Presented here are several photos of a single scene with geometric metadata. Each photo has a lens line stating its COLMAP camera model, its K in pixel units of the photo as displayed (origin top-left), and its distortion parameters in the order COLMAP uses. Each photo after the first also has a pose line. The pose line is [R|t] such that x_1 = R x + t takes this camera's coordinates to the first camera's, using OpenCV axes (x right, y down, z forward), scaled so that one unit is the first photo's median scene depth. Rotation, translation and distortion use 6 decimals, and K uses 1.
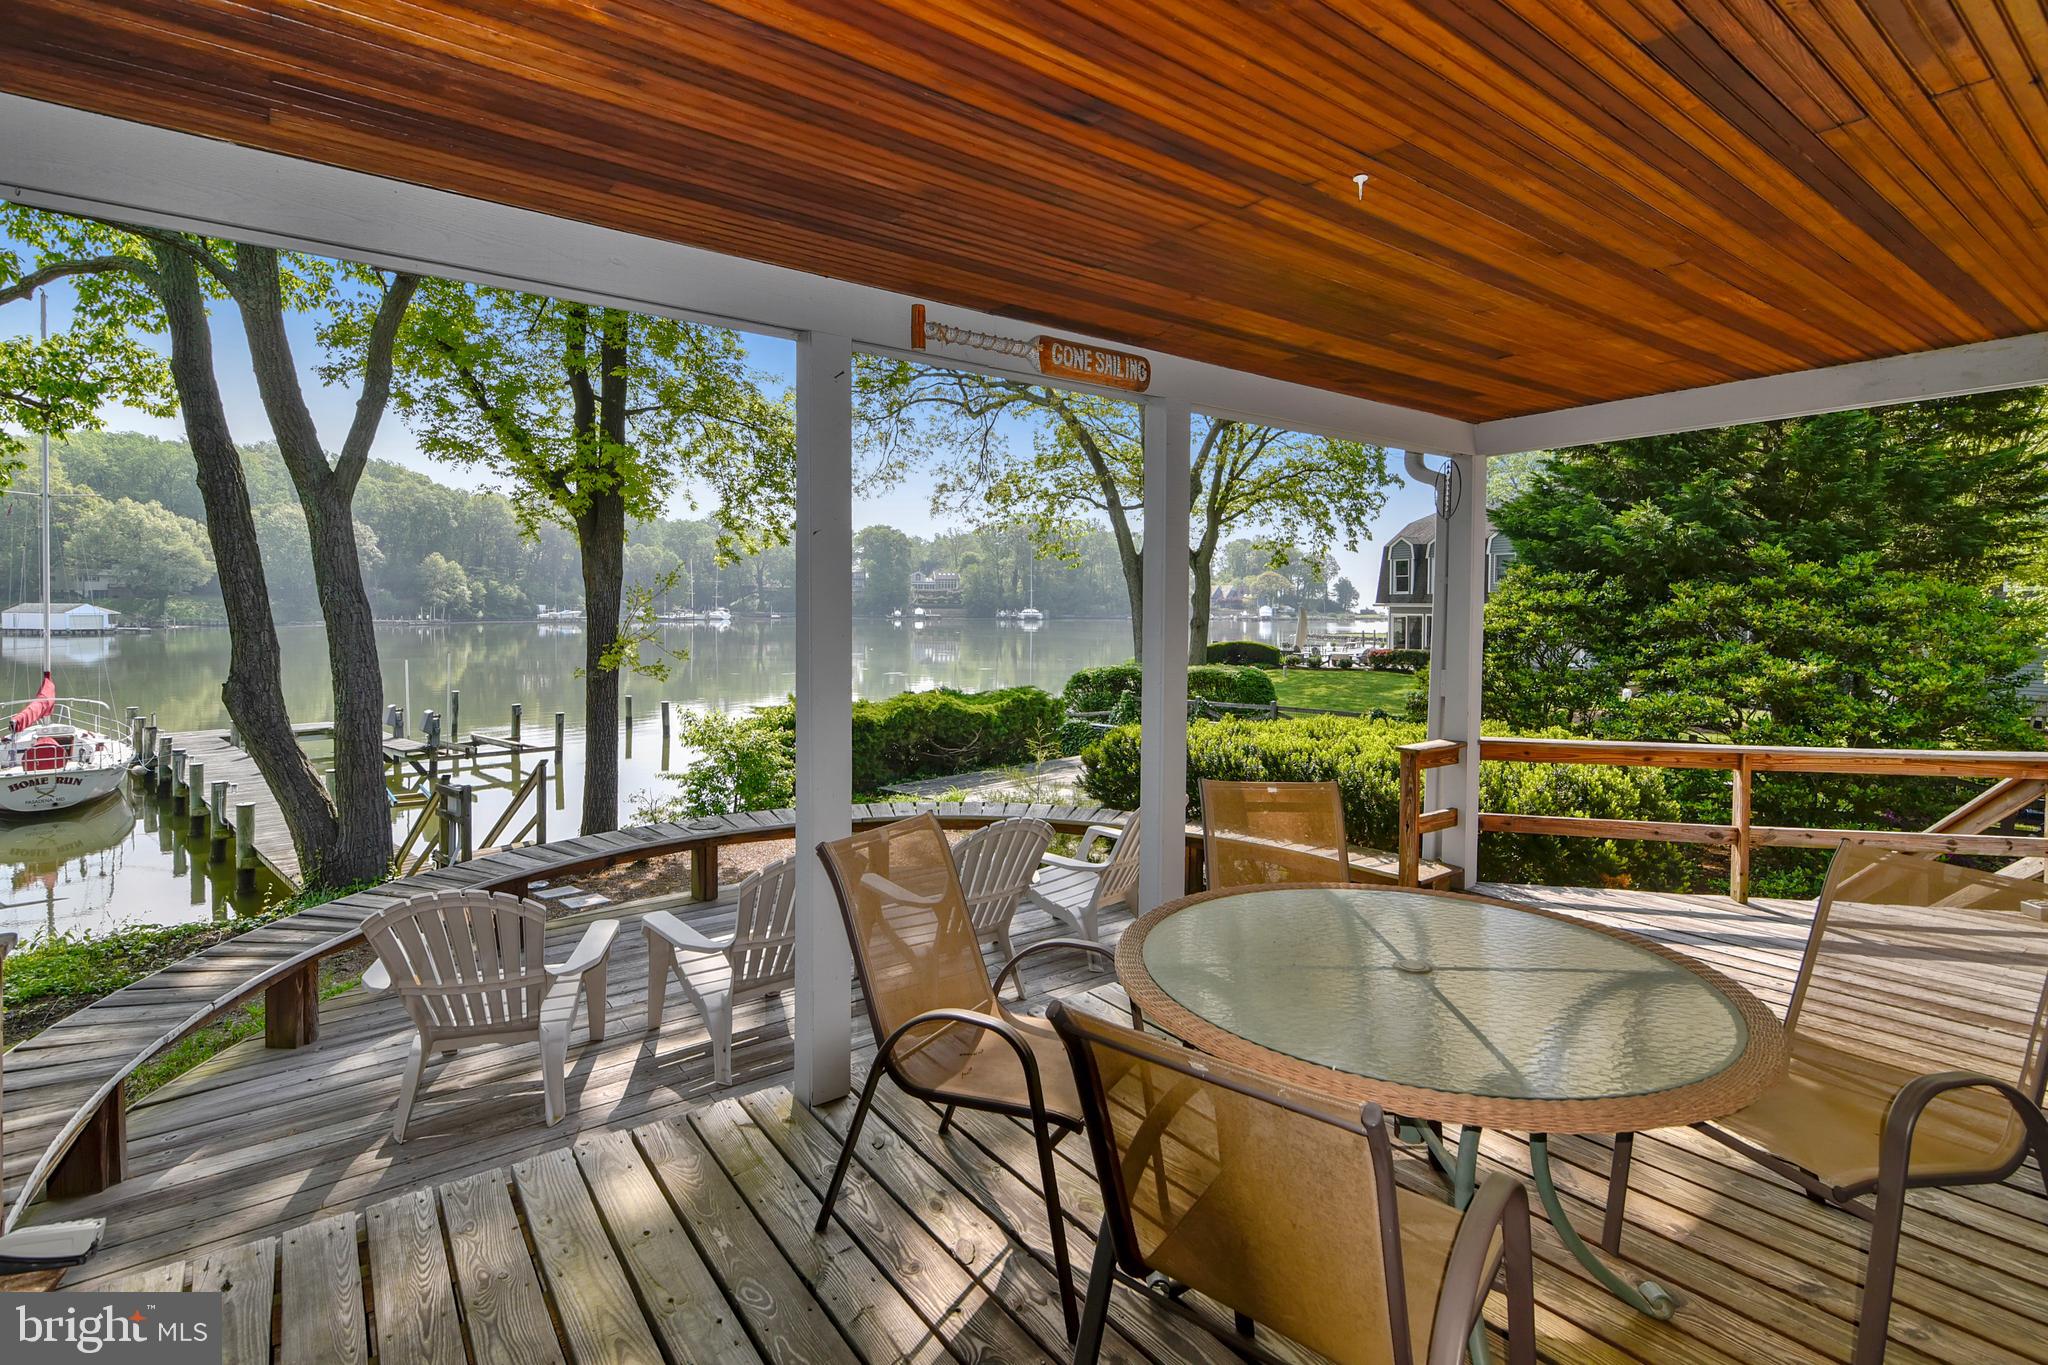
lens RADIAL K [[971.3, 0, 1015.8], [0, 971.3, 669.8], [0, 0, 1]] dist [-0.002191, 0.001422]
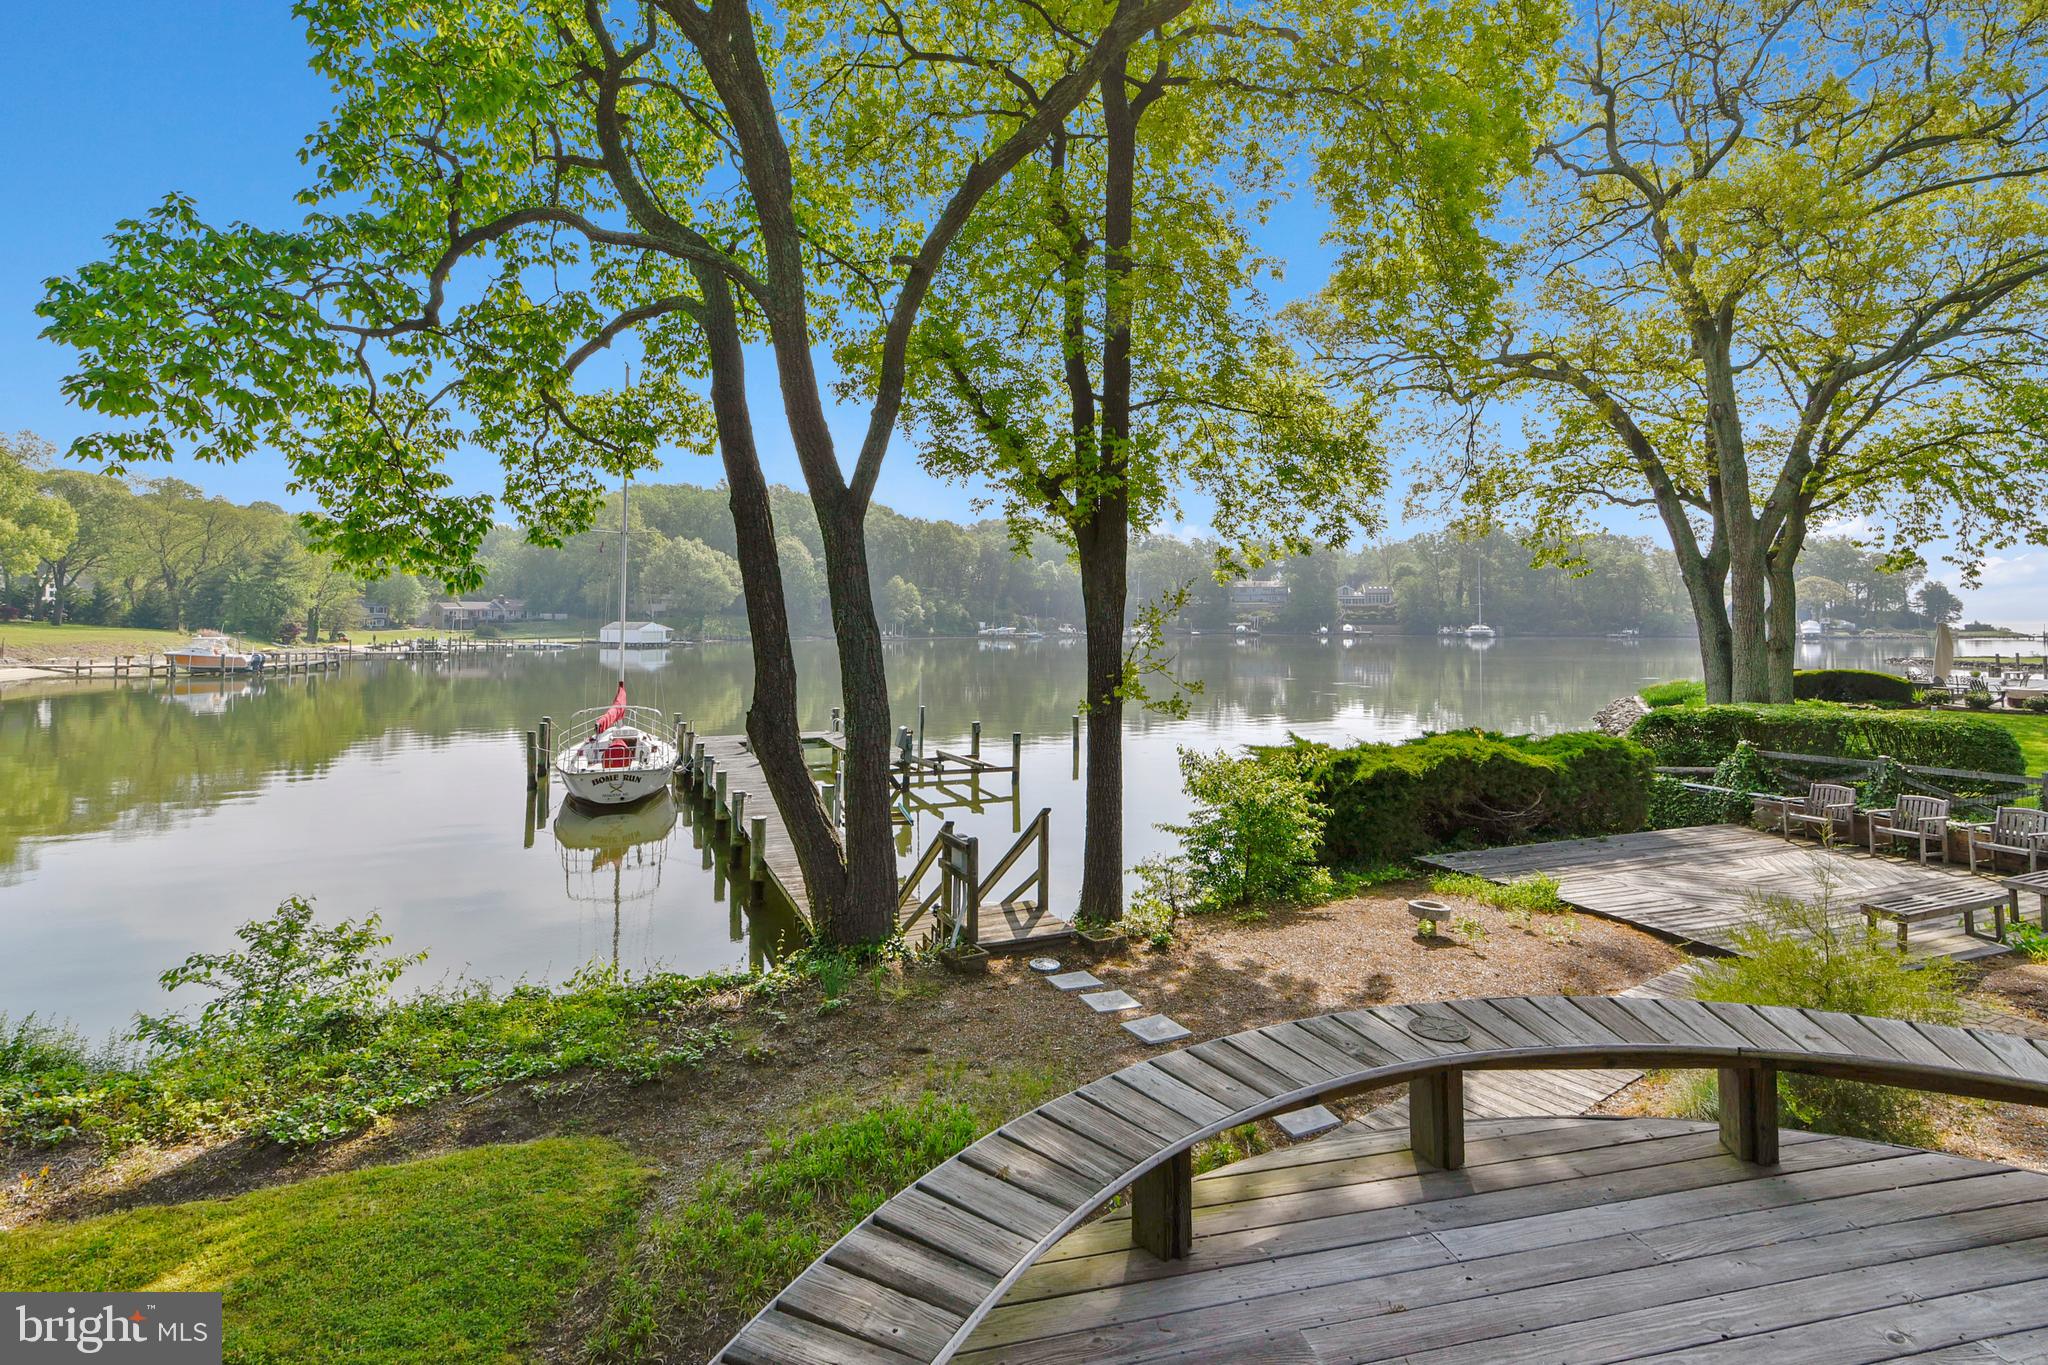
lens RADIAL K [[933.4, 0, 1031.9], [0, 933.4, 674.6], [0, 0, 1]] dist [0.013563, 0.000412]
pose [[0.928145, 0.018392, -0.371764, -0.122135], [-0.021147, 0.999771, -0.003336, -0.015172], [0.371618, 0.010958, 0.928321, 0.141416]]
